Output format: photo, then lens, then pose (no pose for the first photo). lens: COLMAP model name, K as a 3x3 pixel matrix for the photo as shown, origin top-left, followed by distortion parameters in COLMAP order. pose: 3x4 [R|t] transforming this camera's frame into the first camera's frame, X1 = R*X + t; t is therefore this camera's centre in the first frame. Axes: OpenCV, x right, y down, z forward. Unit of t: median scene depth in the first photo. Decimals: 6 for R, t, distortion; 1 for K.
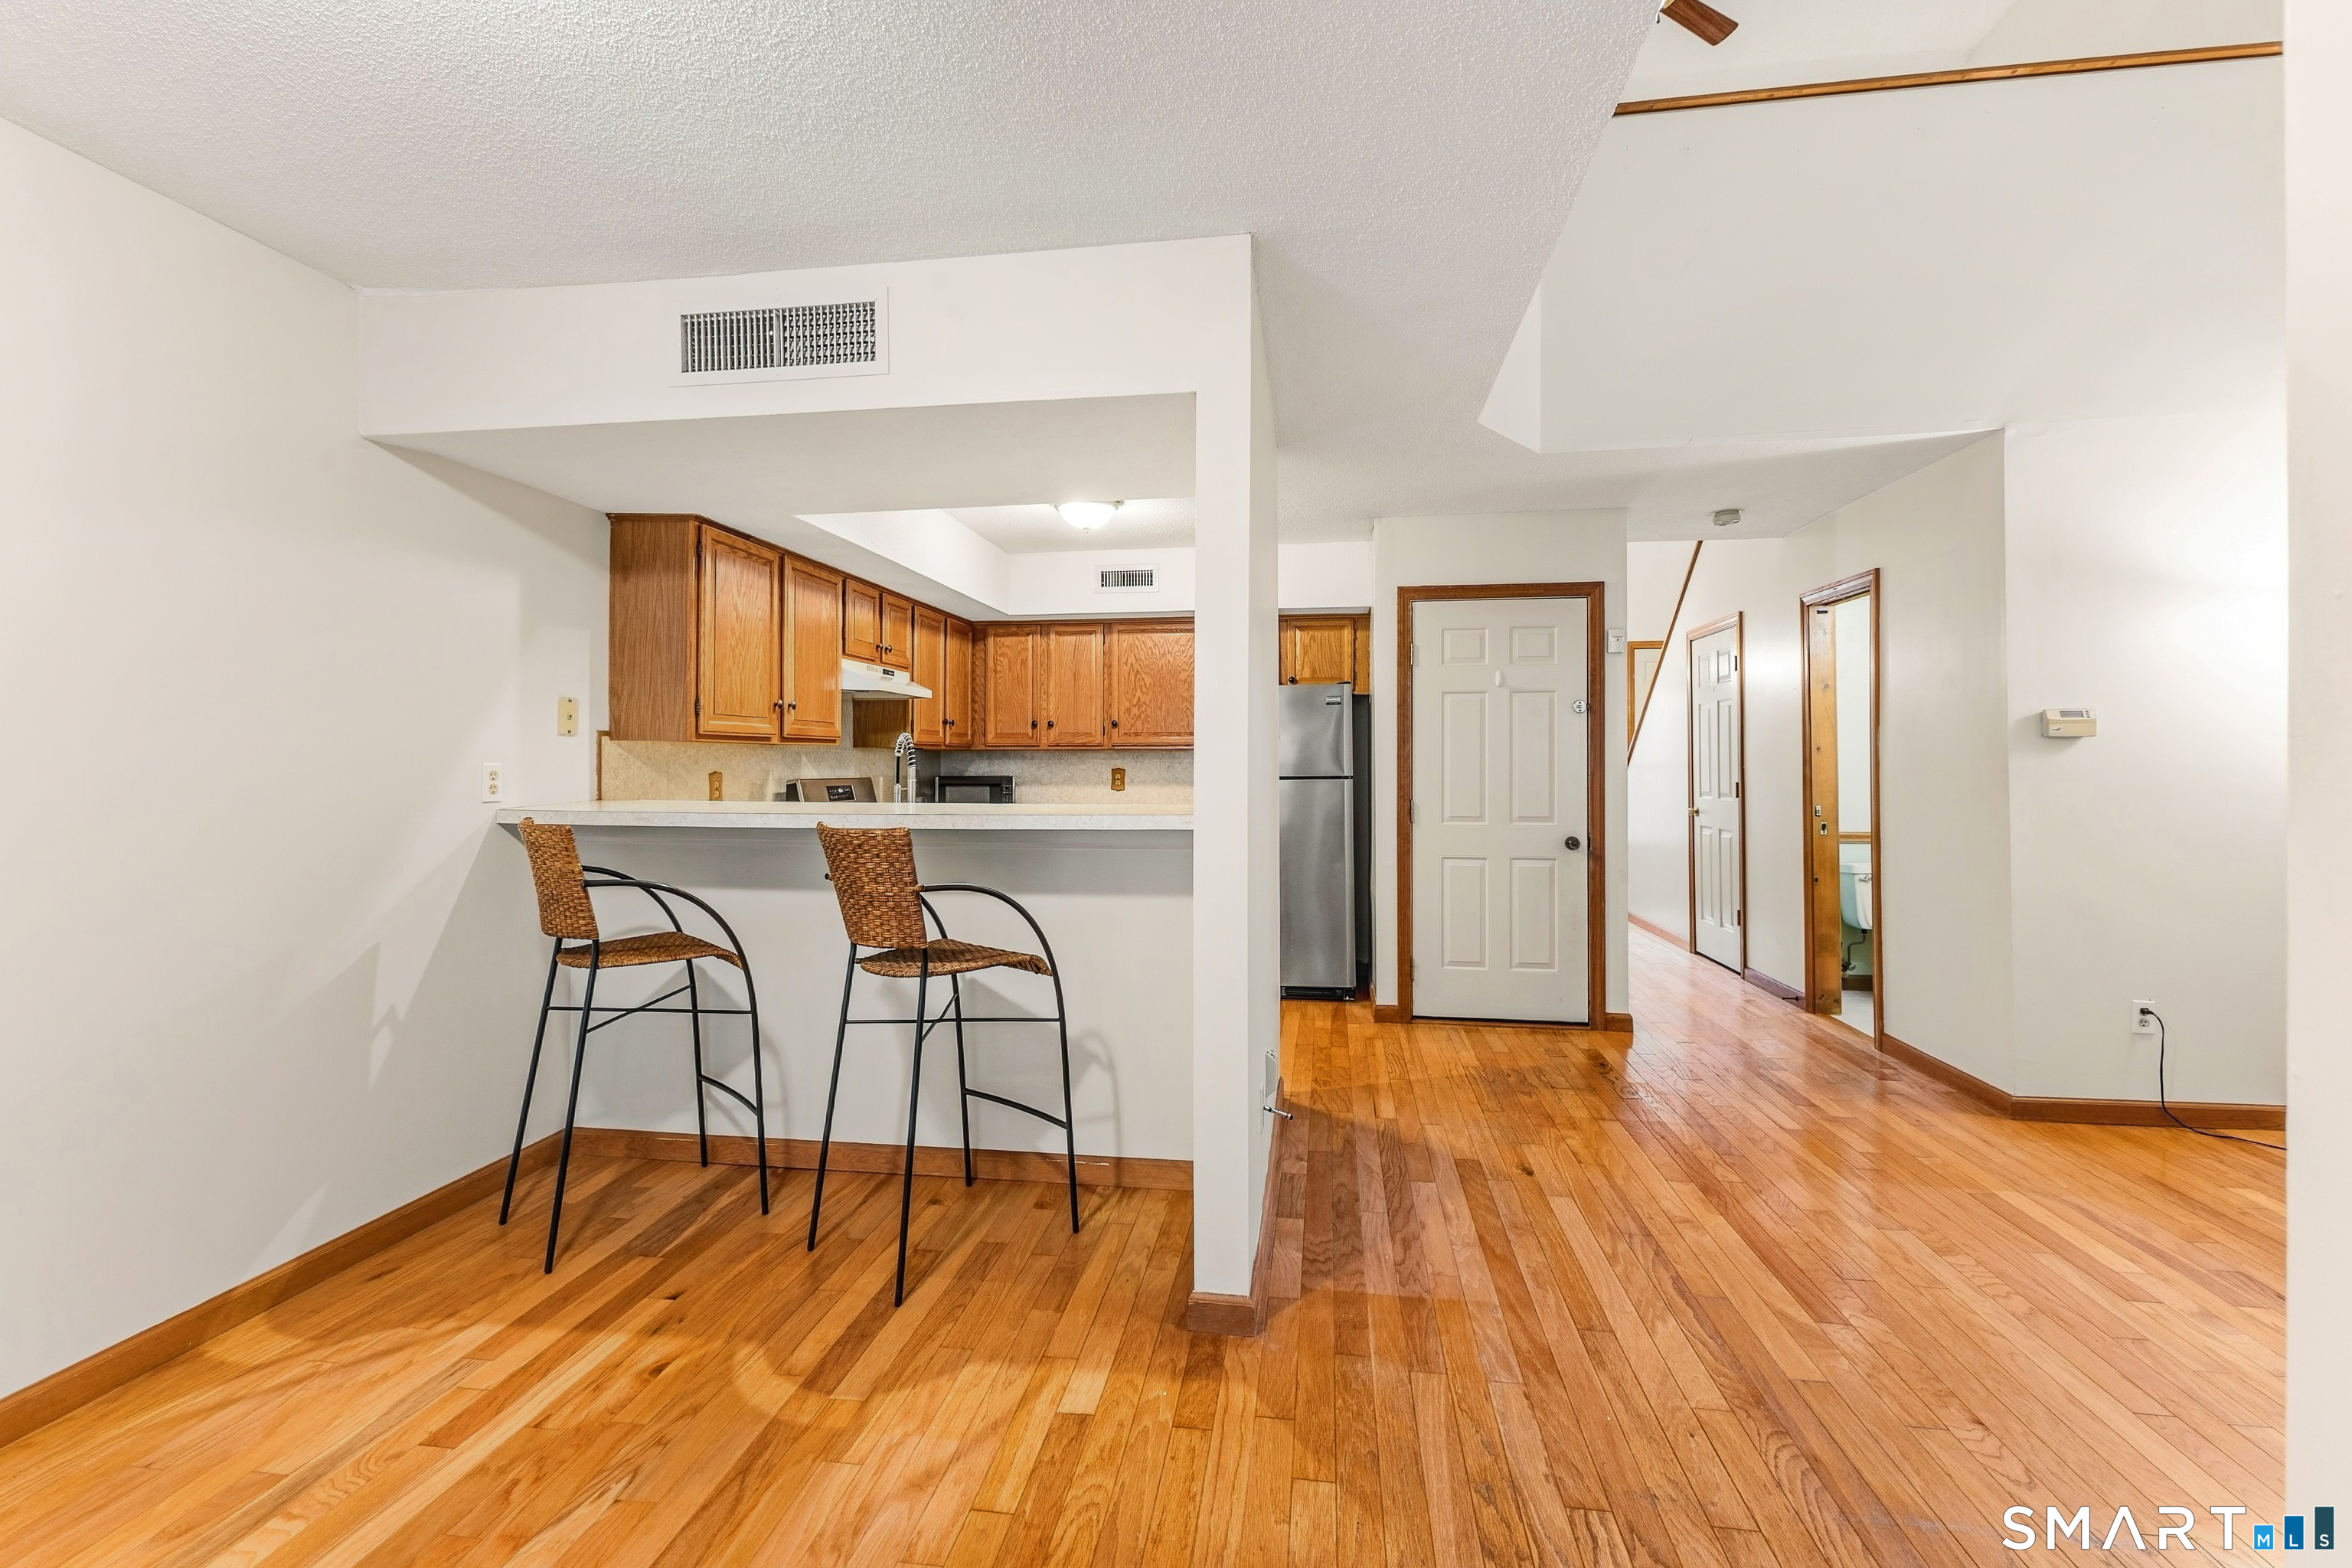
lens RADIAL K [[1036.9, 0, 1177.7], [0, 1036.9, 751.4], [0, 0, 1]] dist [0.010545, -0.000212]
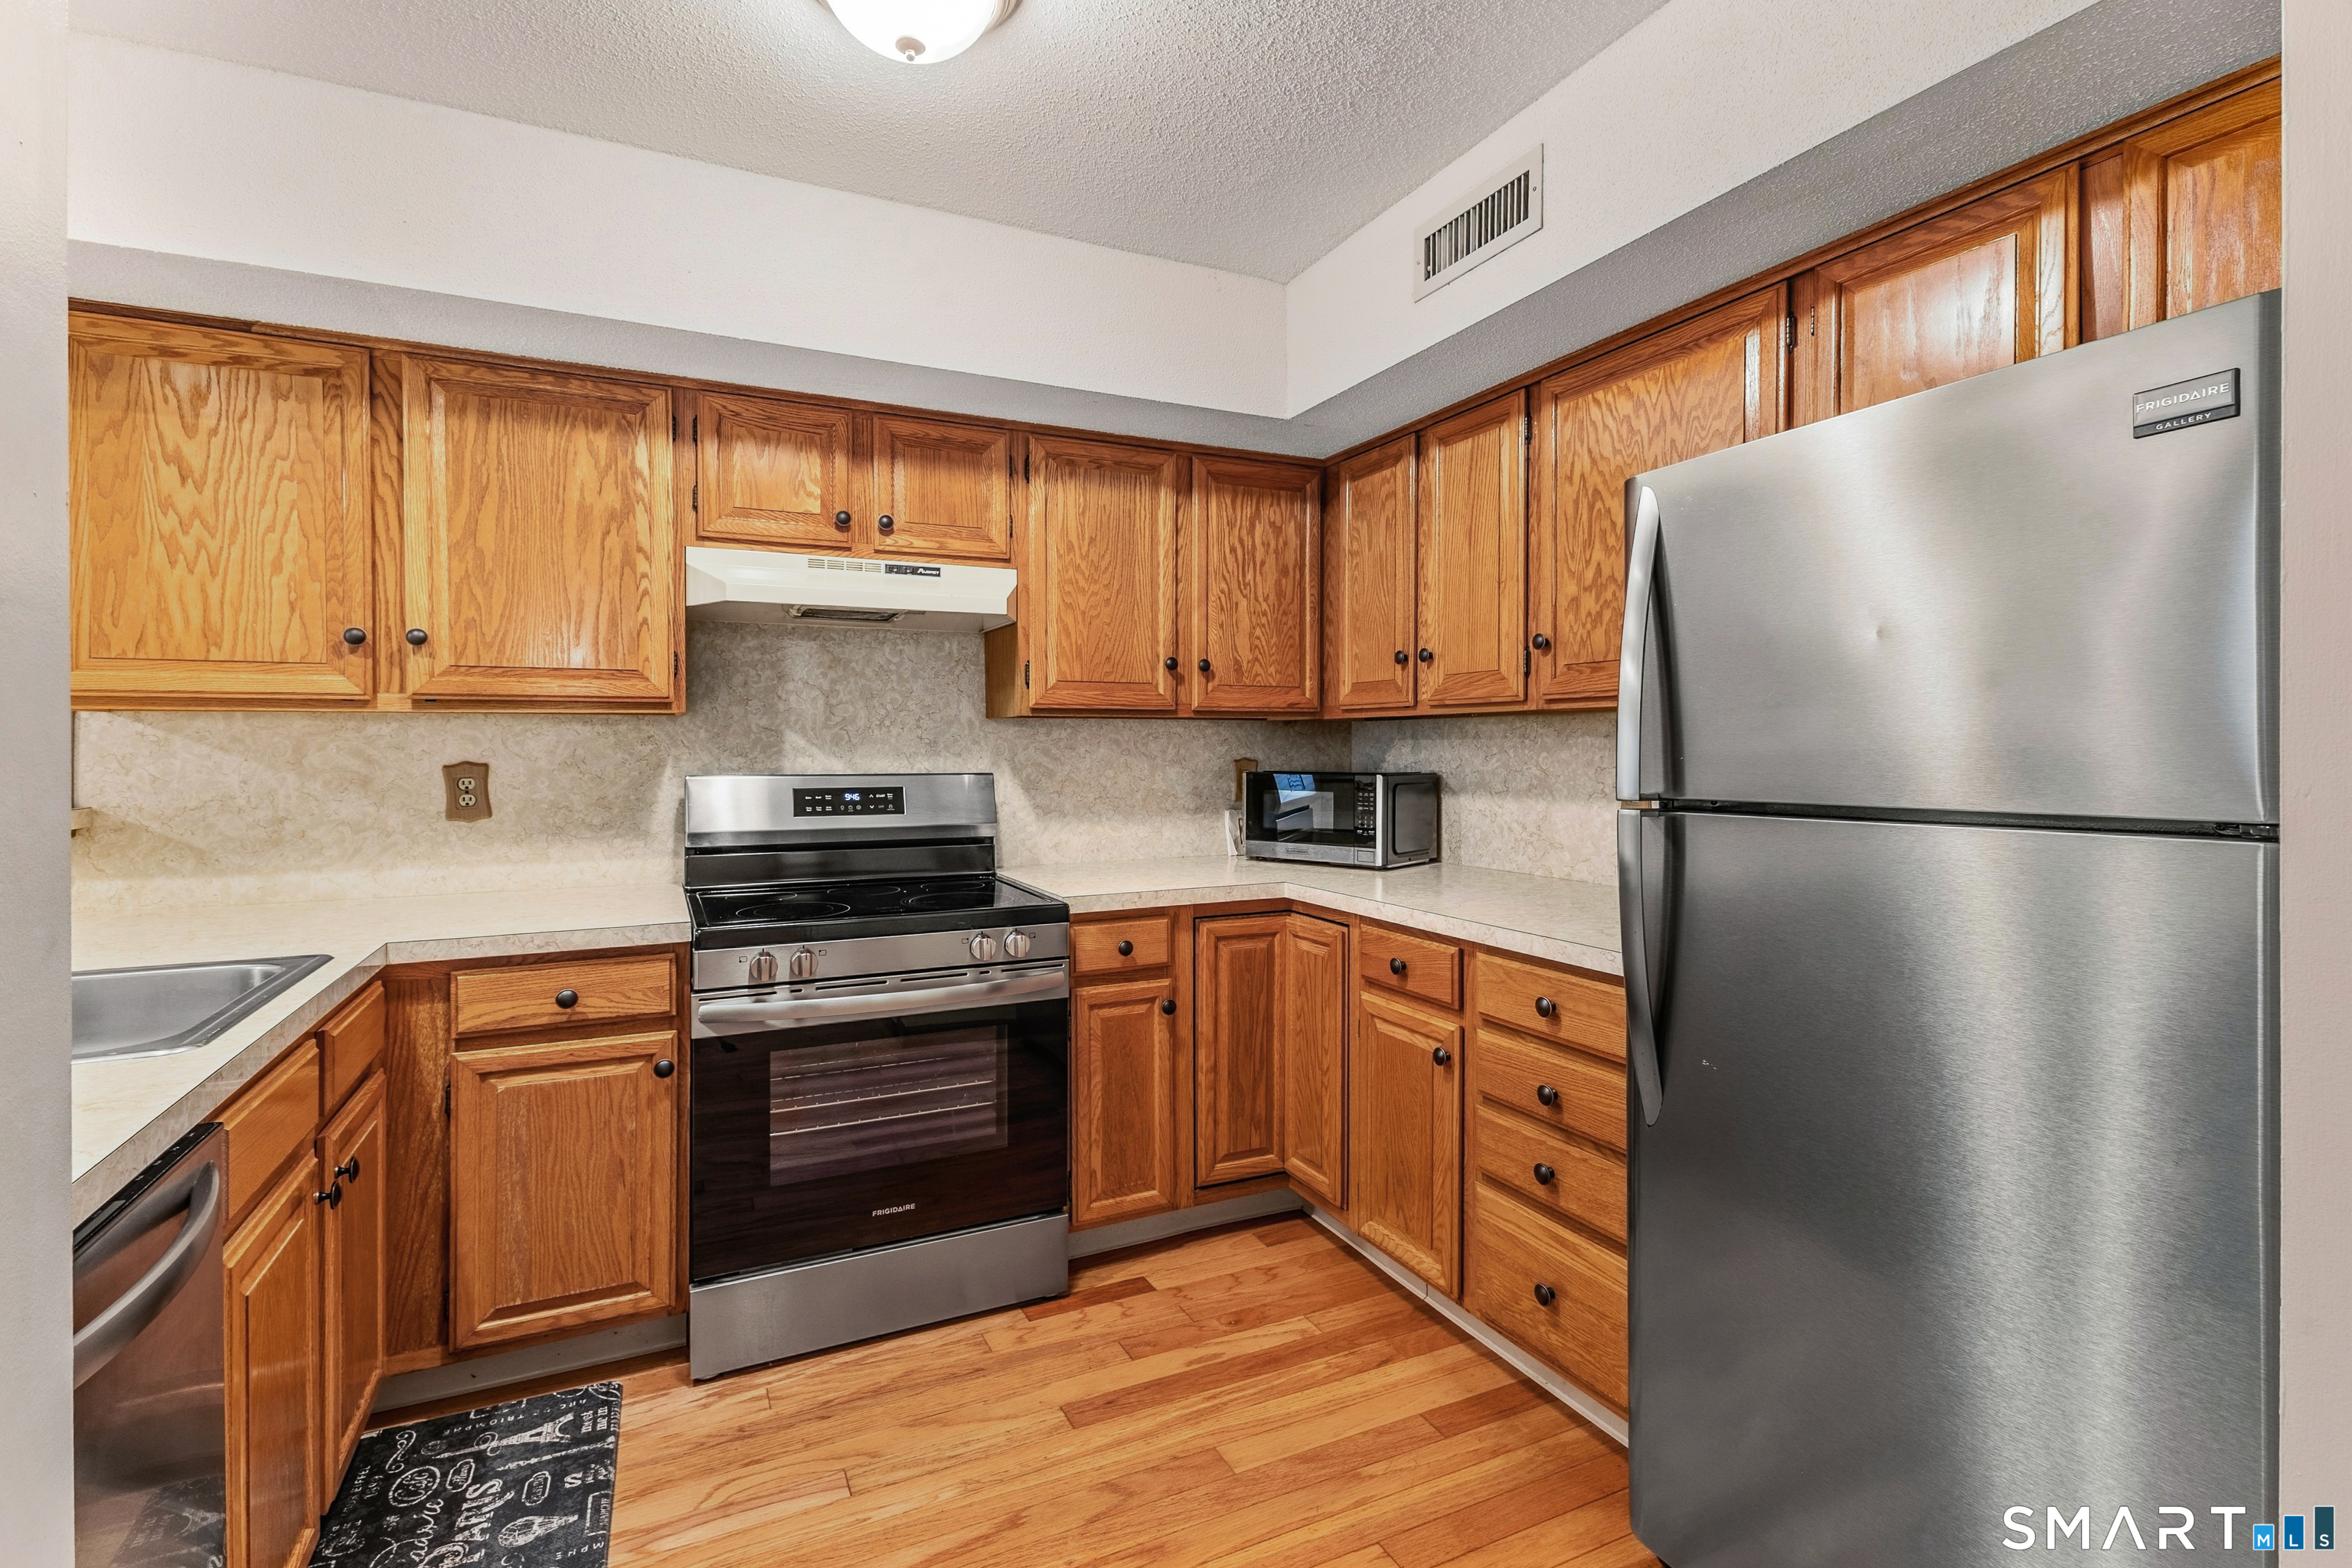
lens RADIAL K [[1099.8, 0, 1248.4], [0, 1099.8, 748.9], [0, 0, 1]] dist [0.012580, -0.000204]
pose [[0.581475, 0.001558, -0.813563, 0.402593], [0.010806, 0.999895, 0.009639, 0.013865], [0.813493, -0.014396, 0.581397, 1.327966]]
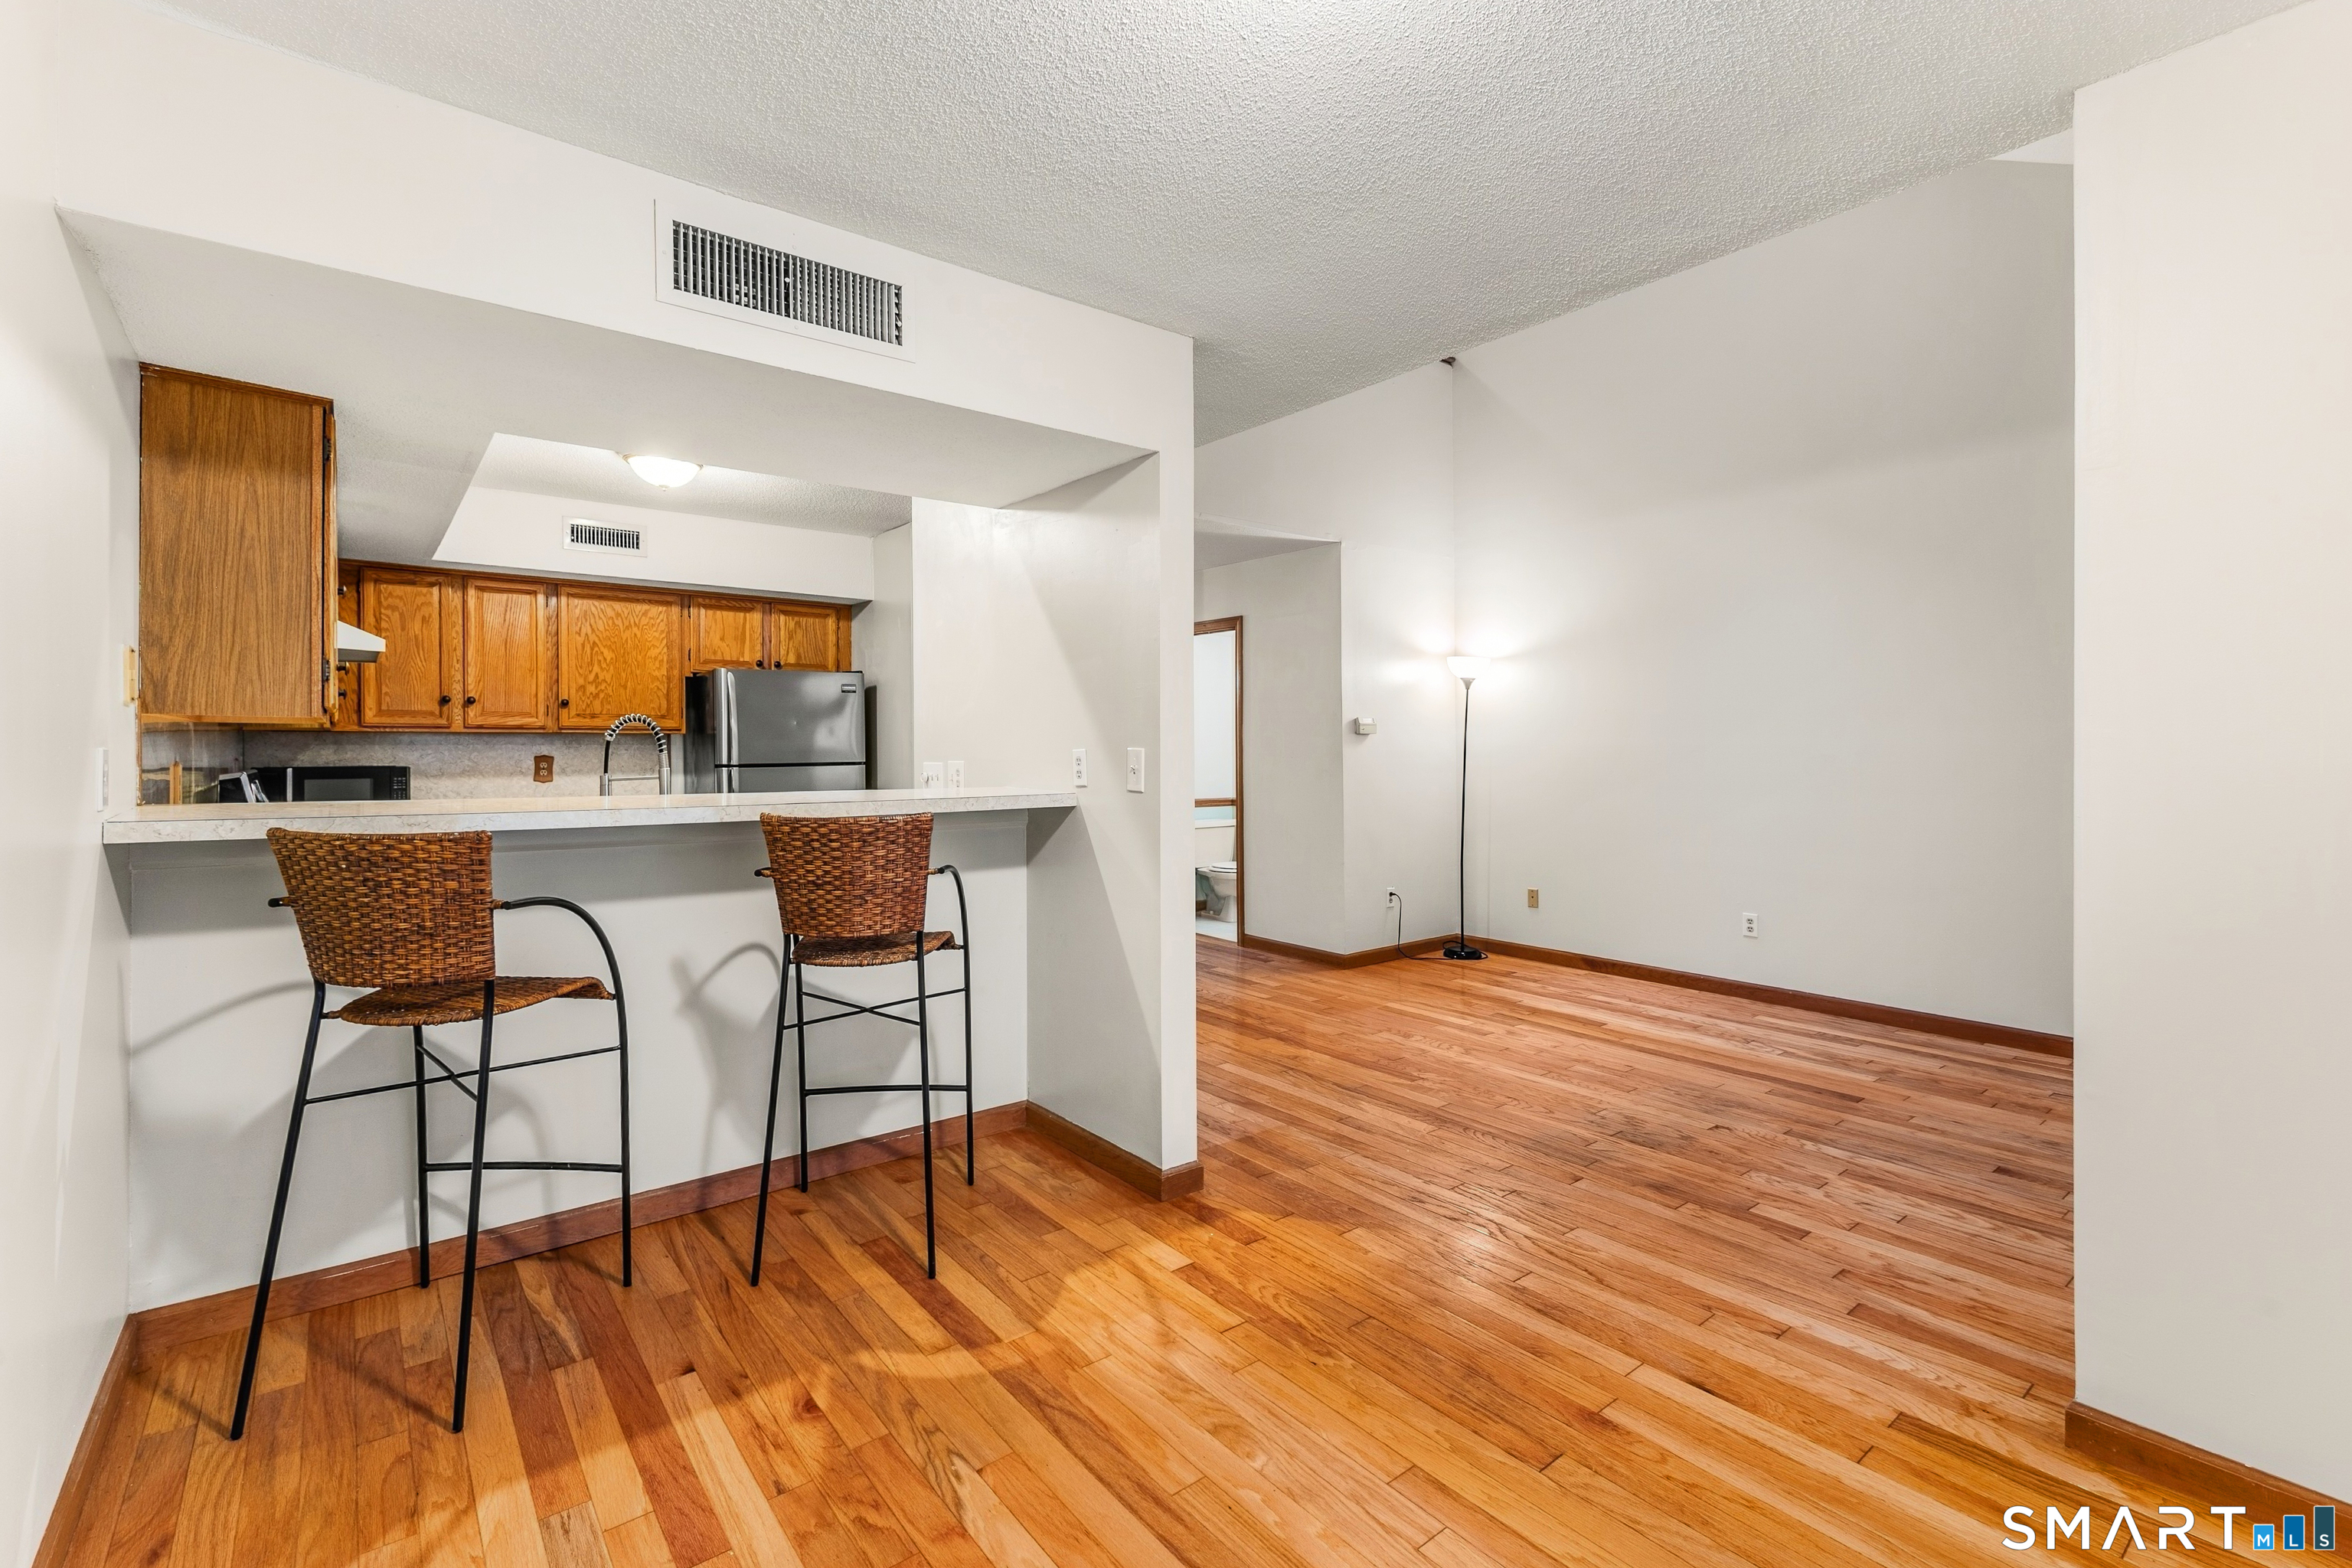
lens RADIAL K [[1049.4, 0, 1171.4], [0, 1049.4, 741.8], [0, 0, 1]] dist [0.009029, 0.000104]
pose [[0.686656, 0.005698, 0.726960, -0.675653], [-0.008140, 0.999967, -0.000149, 0.002122], [-0.726937, -0.005815, 0.686679, 0.093578]]
